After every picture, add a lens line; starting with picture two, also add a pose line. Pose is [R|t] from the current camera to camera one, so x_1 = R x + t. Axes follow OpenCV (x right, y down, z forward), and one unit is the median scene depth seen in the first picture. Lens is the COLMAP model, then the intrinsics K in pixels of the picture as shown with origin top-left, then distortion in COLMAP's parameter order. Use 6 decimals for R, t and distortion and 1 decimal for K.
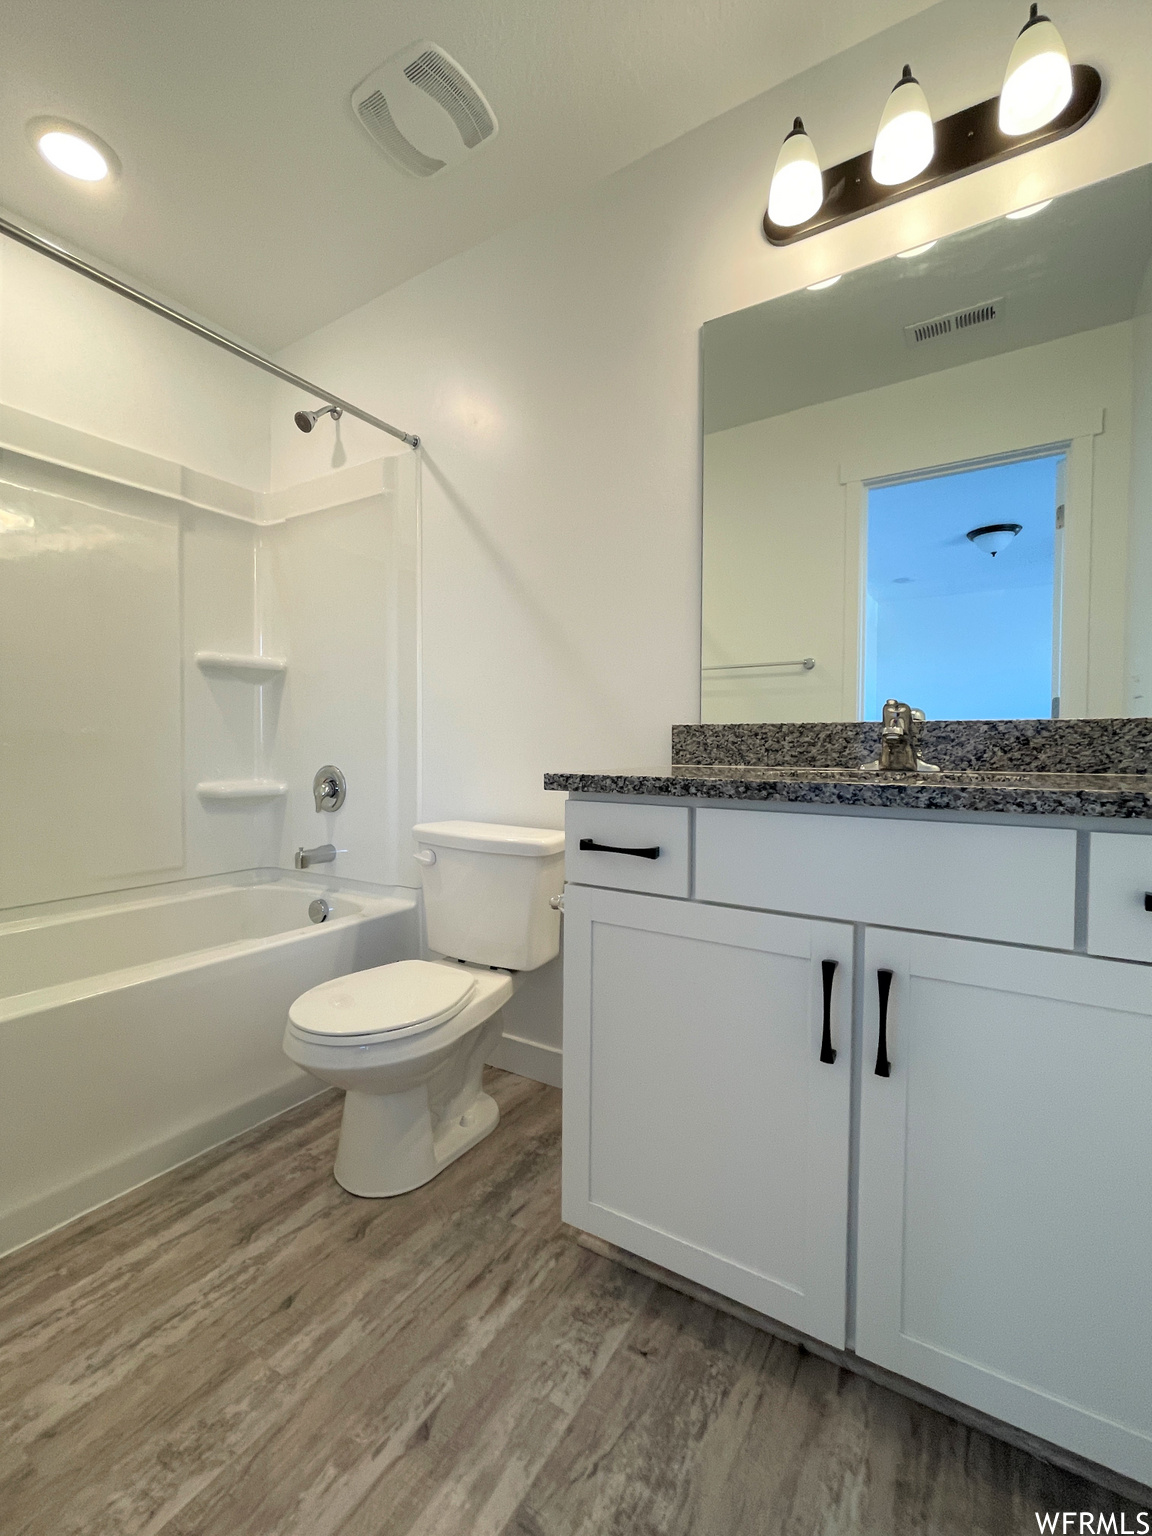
lens RADIAL K [[665.3, 0, 583.8], [0, 665.3, 765.0], [0, 0, 1]] dist [0.000634, 0.001178]
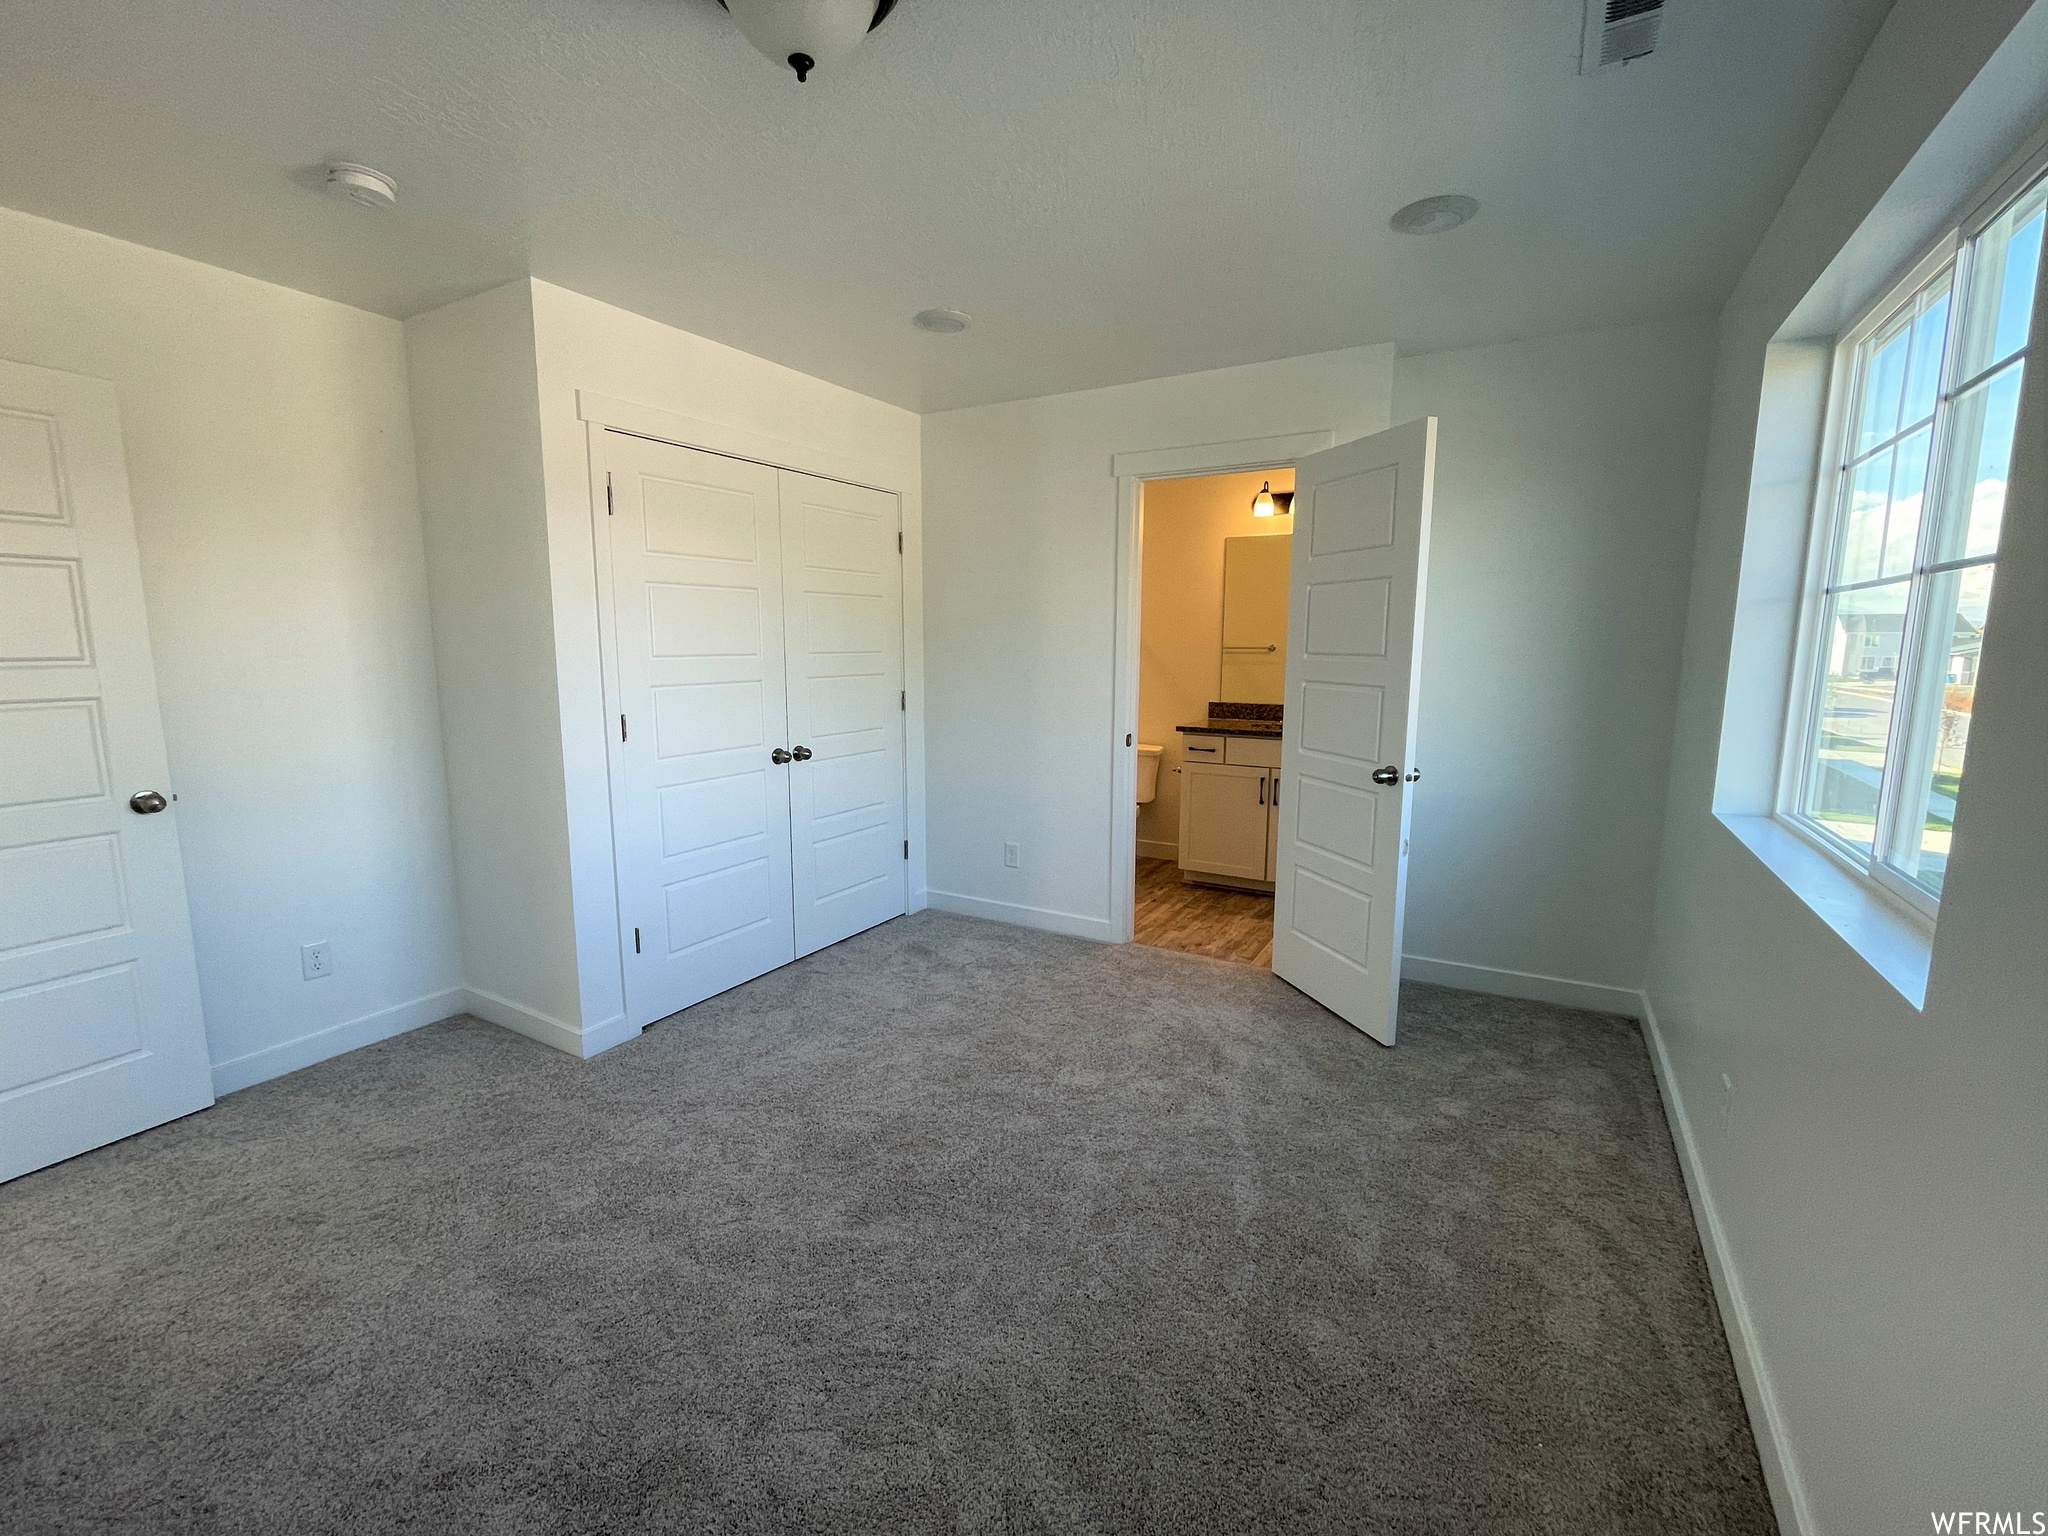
lens RADIAL K [[887.1, 0, 1015.6], [0, 887.1, 766.7], [0, 0, 1]] dist [0.000634, 0.001178]
pose [[0.999755, -0.000841, 0.022138, -1.001589], [-0.001666, 0.993595, 0.112984, -0.295577], [-0.022091, -0.112993, 0.993350, -3.460119]]
